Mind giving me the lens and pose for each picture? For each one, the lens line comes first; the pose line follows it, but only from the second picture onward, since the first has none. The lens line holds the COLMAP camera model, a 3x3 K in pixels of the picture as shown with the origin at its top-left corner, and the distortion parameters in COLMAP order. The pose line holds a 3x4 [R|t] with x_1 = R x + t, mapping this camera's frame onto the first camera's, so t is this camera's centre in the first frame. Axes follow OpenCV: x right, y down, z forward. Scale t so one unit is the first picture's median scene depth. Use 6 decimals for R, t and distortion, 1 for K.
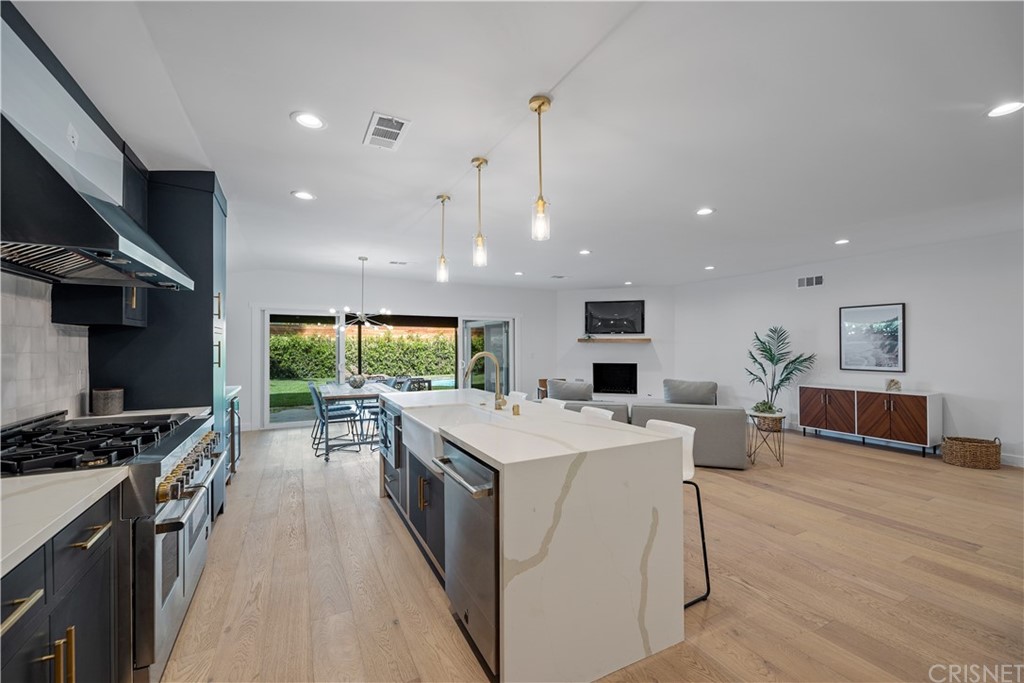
lens RADIAL K [[414.9, 0, 516.4], [0, 414.9, 343.2], [0, 0, 1]] dist [-0.001192, -0.002692]
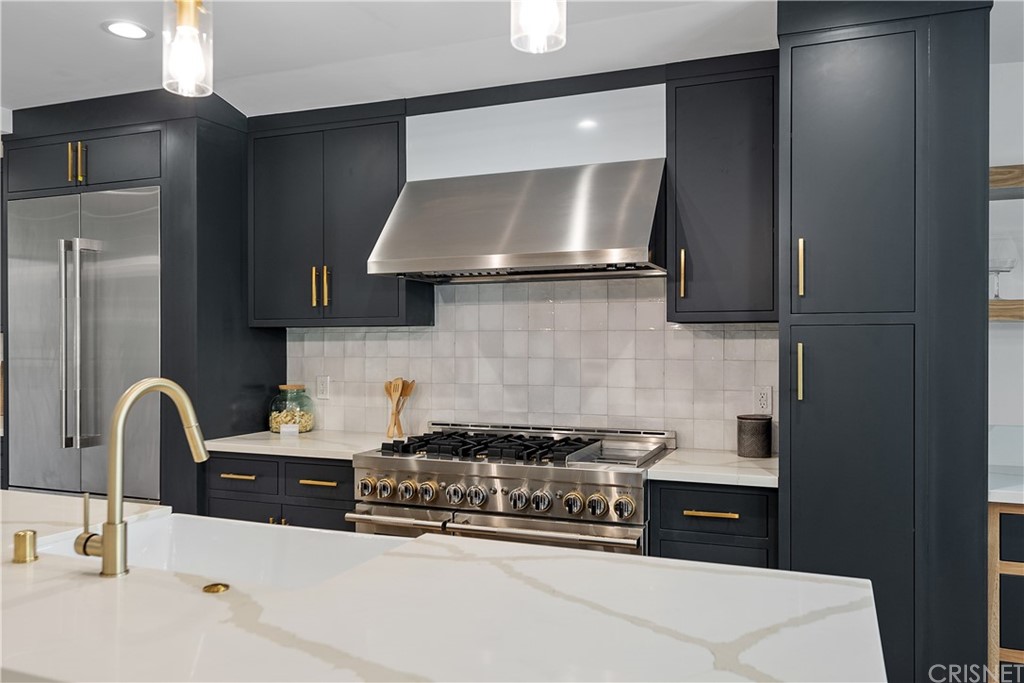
lens RADIAL K [[780.0, 0, 516.7], [0, 780.0, 343.0], [0, 0, 1]] dist [0.008089, -0.003671]
pose [[-0.765624, -0.001291, -0.643287, 0.044566], [0.005663, 0.999946, -0.008747, 0.000346], [0.643264, -0.010340, -0.765575, 0.734375]]
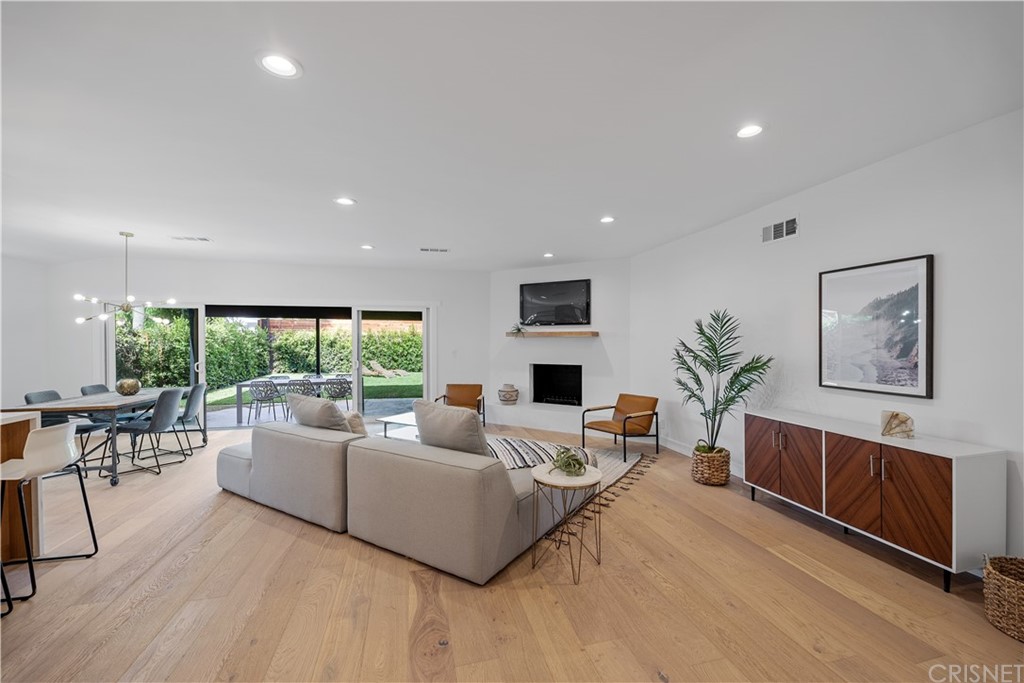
lens RADIAL K [[414.9, 0, 517.7], [0, 414.9, 344.9], [0, 0, 1]] dist [-0.001192, -0.002692]
pose [[0.972142, 0.000872, -0.234393, 0.529048], [0.003781, 0.999805, 0.019401, -0.003175], [0.234364, -0.019746, 0.971948, 0.380531]]
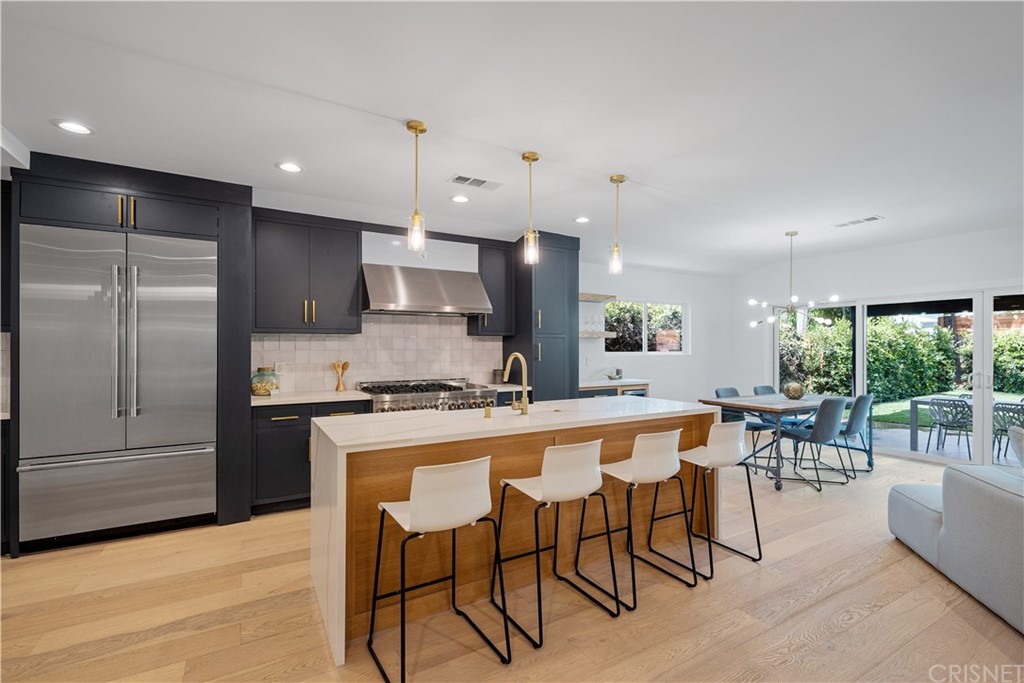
lens RADIAL K [[463.4, 0, 516.6], [0, 463.4, 345.4], [0, 0, 1]] dist [0.000314, -0.002447]
pose [[0.040463, -0.001539, -0.999180, 0.458319], [0.009198, 0.999957, -0.001168, 0.001968], [0.999139, -0.009143, 0.040476, 0.429029]]
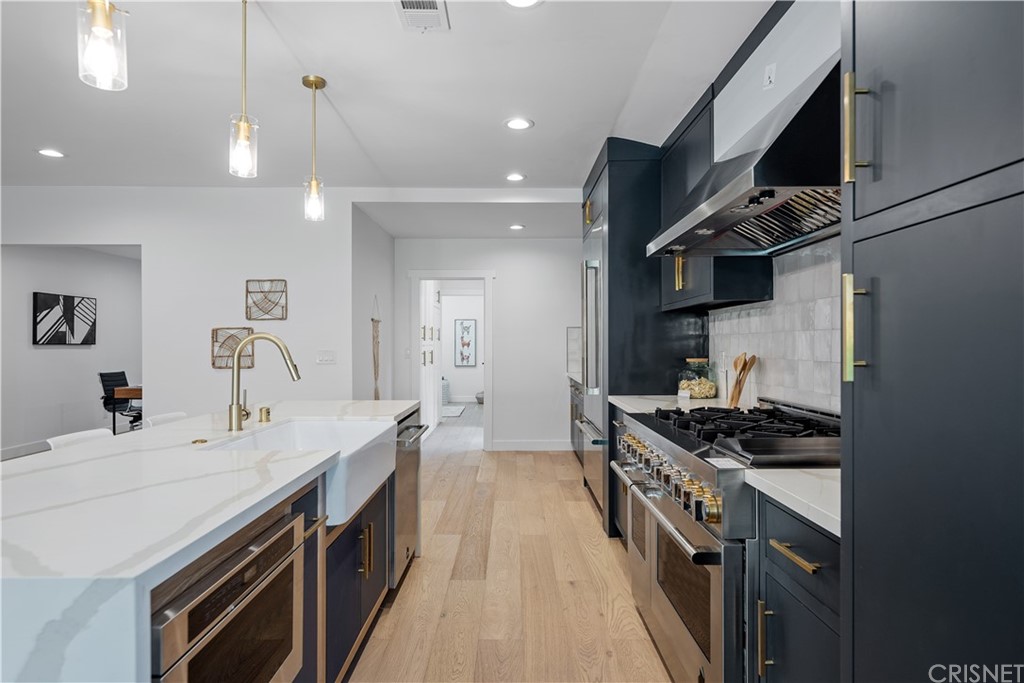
lens RADIAL K [[566.0, 0, 514.0], [0, 566.0, 347.7], [0, 0, 1]] dist [0.029159, 0.000195]
pose [[-0.883558, 0.000221, 0.468323, -0.352027], [-0.000182, 1.000000, -0.000814, 0.019330], [-0.468323, -0.000805, -0.883557, 0.698543]]
